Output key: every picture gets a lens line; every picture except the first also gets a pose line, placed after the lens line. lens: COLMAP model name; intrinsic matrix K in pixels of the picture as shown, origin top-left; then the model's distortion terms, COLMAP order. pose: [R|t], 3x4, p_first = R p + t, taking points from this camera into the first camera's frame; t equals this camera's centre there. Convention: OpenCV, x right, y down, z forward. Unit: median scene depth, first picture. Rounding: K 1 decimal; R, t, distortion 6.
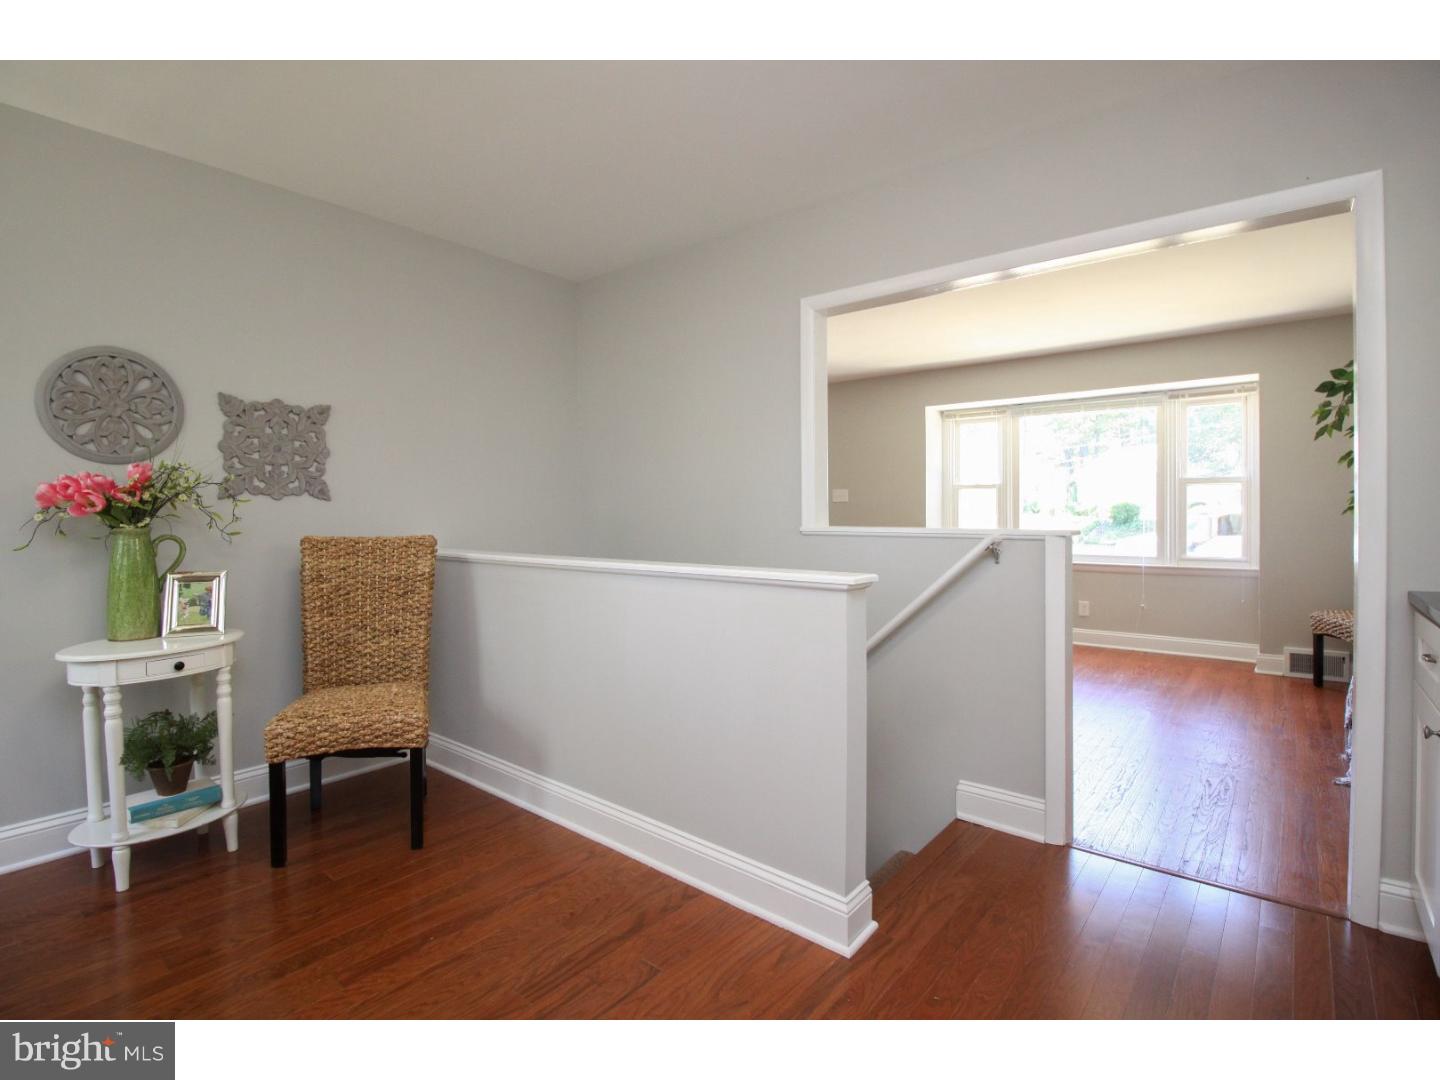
lens RADIAL K [[695.0, 0, 727.2], [0, 695.0, 520.6], [0, 0, 1]] dist [-0.002135, -0.011863]
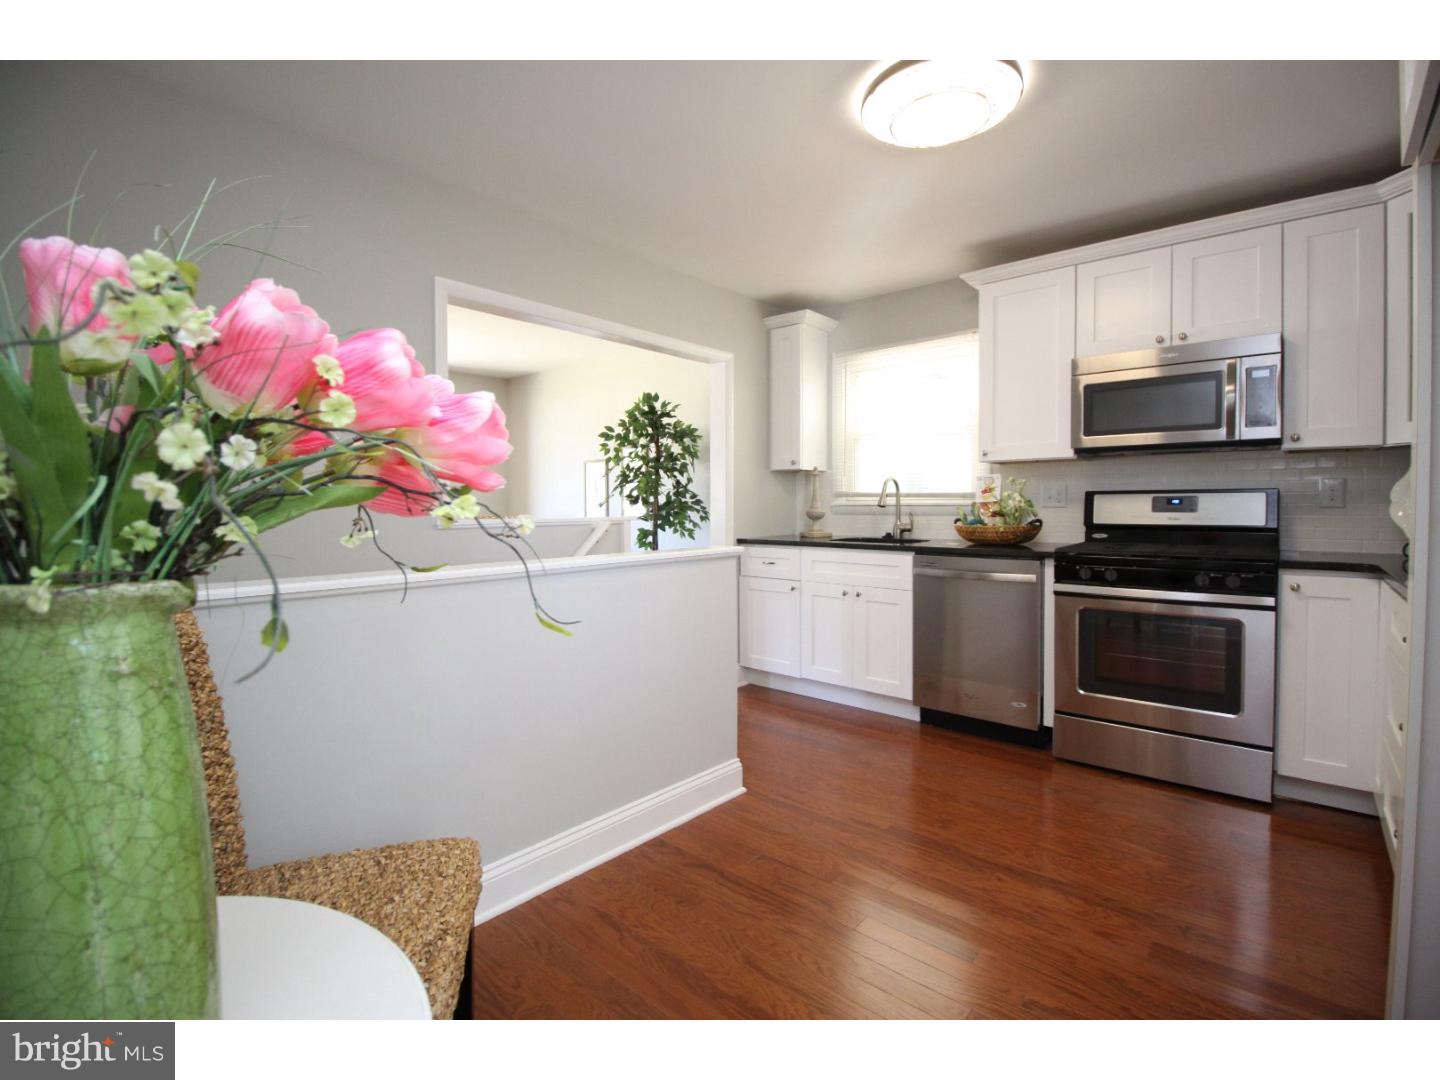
lens RADIAL K [[659.4, 0, 720.0], [0, 659.4, 540.0], [0, 0, 1]] dist [-0.001444, -0.012705]
pose [[0.044121, -0.054392, 0.997544, -0.861384], [0.015667, 0.998432, 0.053747, -0.012076], [-0.998903, 0.013257, 0.044904, 0.660452]]
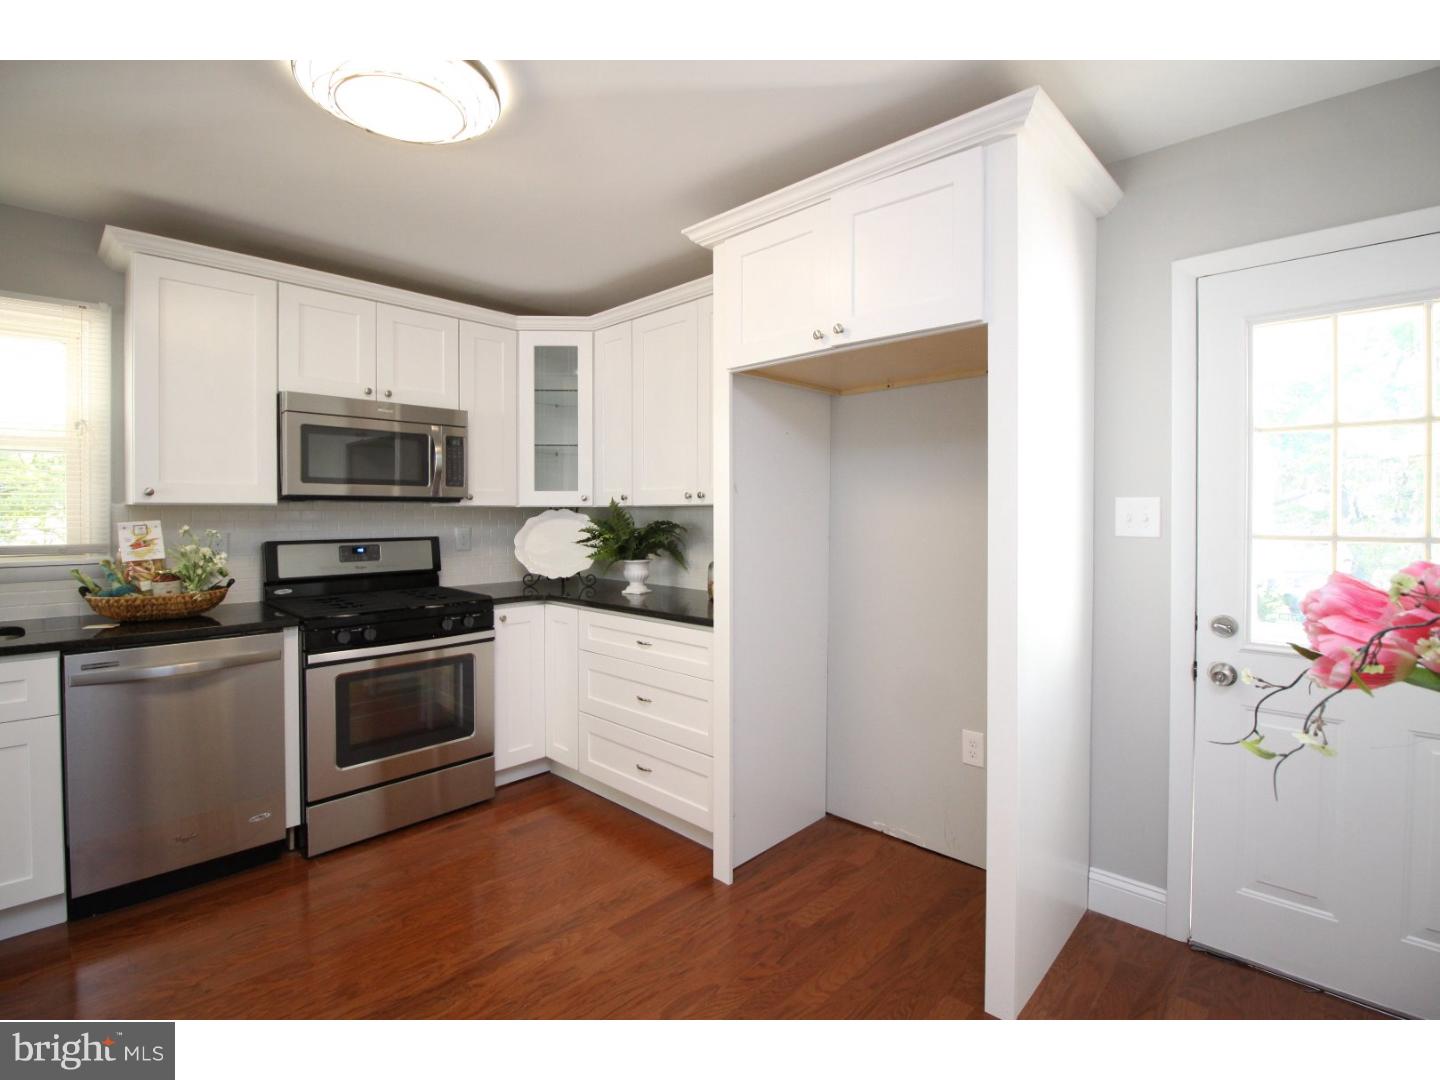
lens RADIAL K [[695.0, 0, 727.2], [0, 695.0, 520.6], [0, 0, 1]] dist [-0.002135, -0.011863]
pose [[-0.996075, 0.005259, 0.088351, -0.427657], [0.007125, 0.999758, 0.020811, -0.078188], [-0.088221, 0.021359, -0.995872, 1.076846]]
